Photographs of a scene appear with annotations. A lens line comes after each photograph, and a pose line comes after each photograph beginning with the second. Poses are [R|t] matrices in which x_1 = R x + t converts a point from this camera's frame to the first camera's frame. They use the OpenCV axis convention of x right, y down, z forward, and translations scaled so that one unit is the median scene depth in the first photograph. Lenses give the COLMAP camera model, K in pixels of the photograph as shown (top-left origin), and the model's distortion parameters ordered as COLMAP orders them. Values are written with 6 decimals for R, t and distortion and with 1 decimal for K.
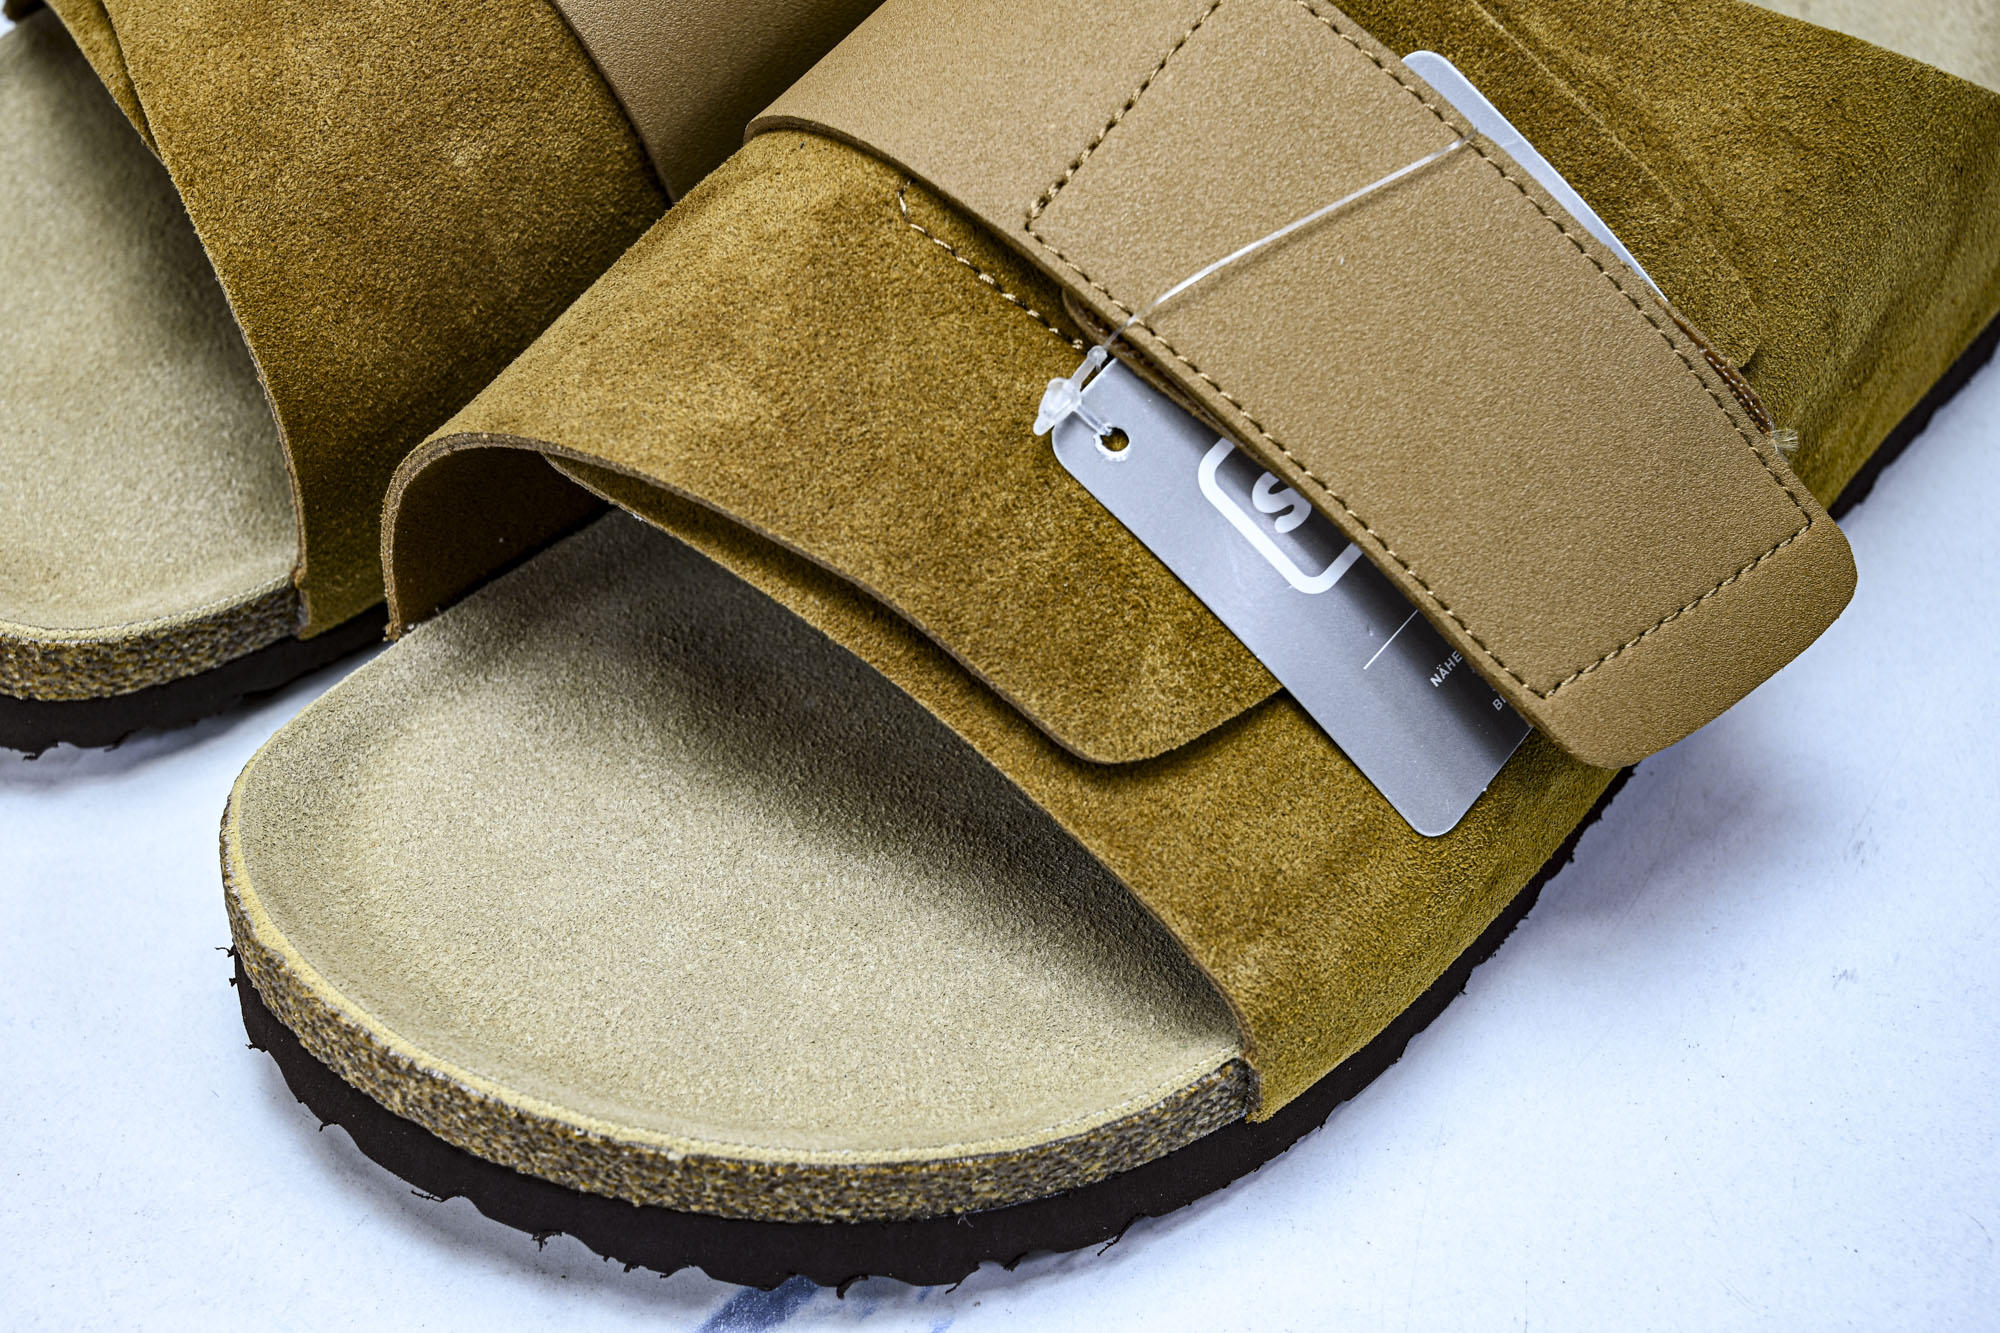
lens RADIAL K [[3566.2, 0, 1000.0], [0, 3566.2, 666.5], [0, 0, 1]] dist [-0.028405, -0.190251]
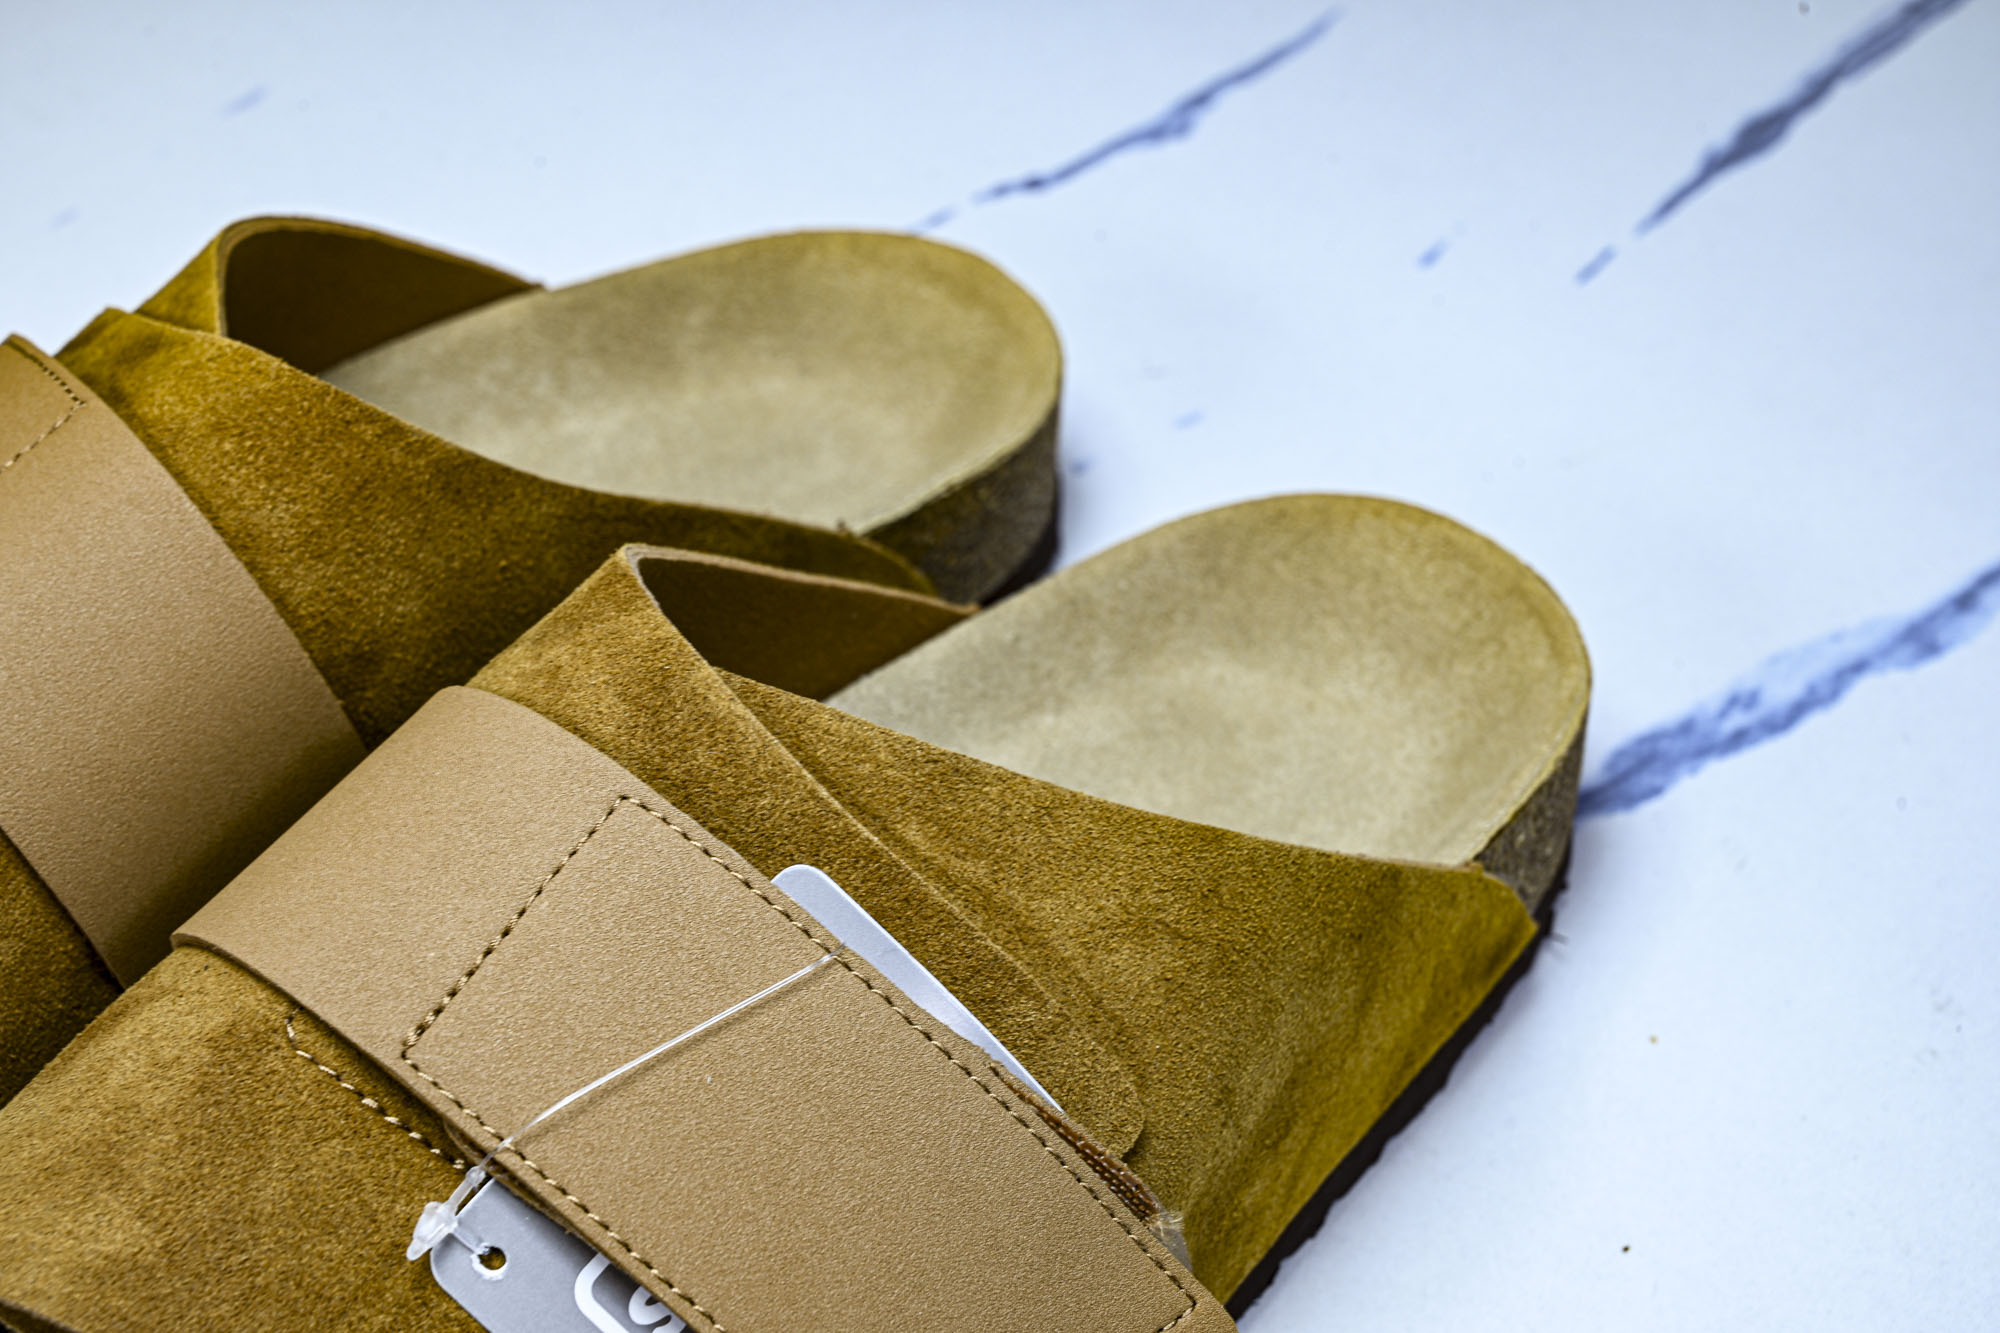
lens RADIAL K [[3566.2, 0, 1000.0], [0, 3566.2, 666.5], [0, 0, 1]] dist [-0.028405, -0.190251]
pose [[0.998935, -0.020952, 0.041119, 0.138448], [0.026388, 0.990293, -0.136469, -0.087727], [-0.037860, 0.137408, 0.989791, -0.048585]]
